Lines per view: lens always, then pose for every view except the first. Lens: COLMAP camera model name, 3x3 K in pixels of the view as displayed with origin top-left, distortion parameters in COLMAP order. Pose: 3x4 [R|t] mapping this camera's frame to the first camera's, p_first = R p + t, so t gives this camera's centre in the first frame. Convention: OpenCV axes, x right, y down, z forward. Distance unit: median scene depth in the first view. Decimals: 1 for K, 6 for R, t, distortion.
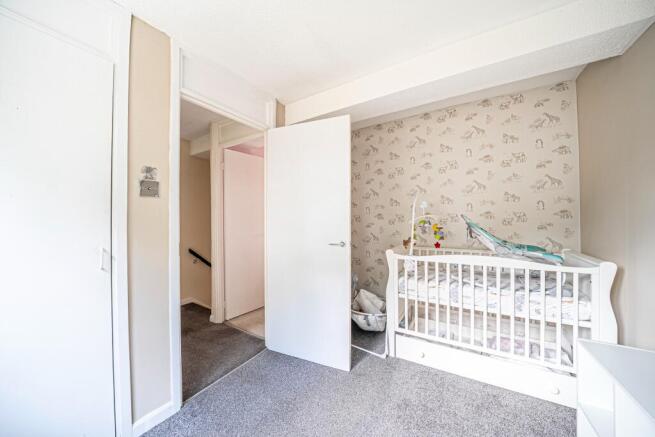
lens RADIAL K [[228.2, 0, 326.2], [0, 228.2, 218.4], [0, 0, 1]] dist [-0.019511, 0.000083]
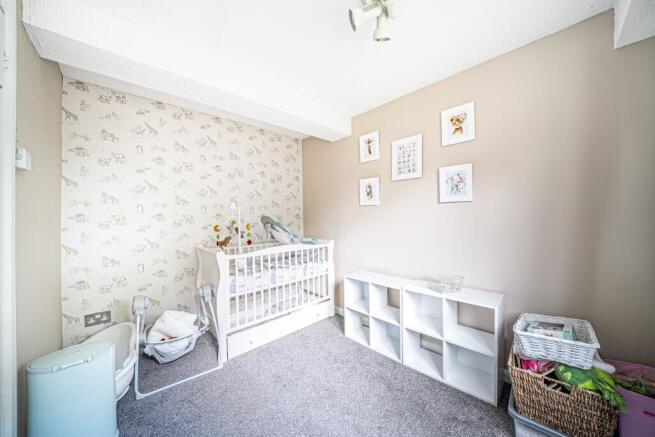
lens RADIAL K [[228.2, 0, 325.8], [0, 228.2, 217.7], [0, 0, 1]] dist [-0.019511, 0.000083]
pose [[0.253290, 0.006546, 0.967368, -0.500818], [0.007804, 0.999931, -0.008810, 0.006438], [-0.967359, 0.009781, 0.253221, 0.312827]]
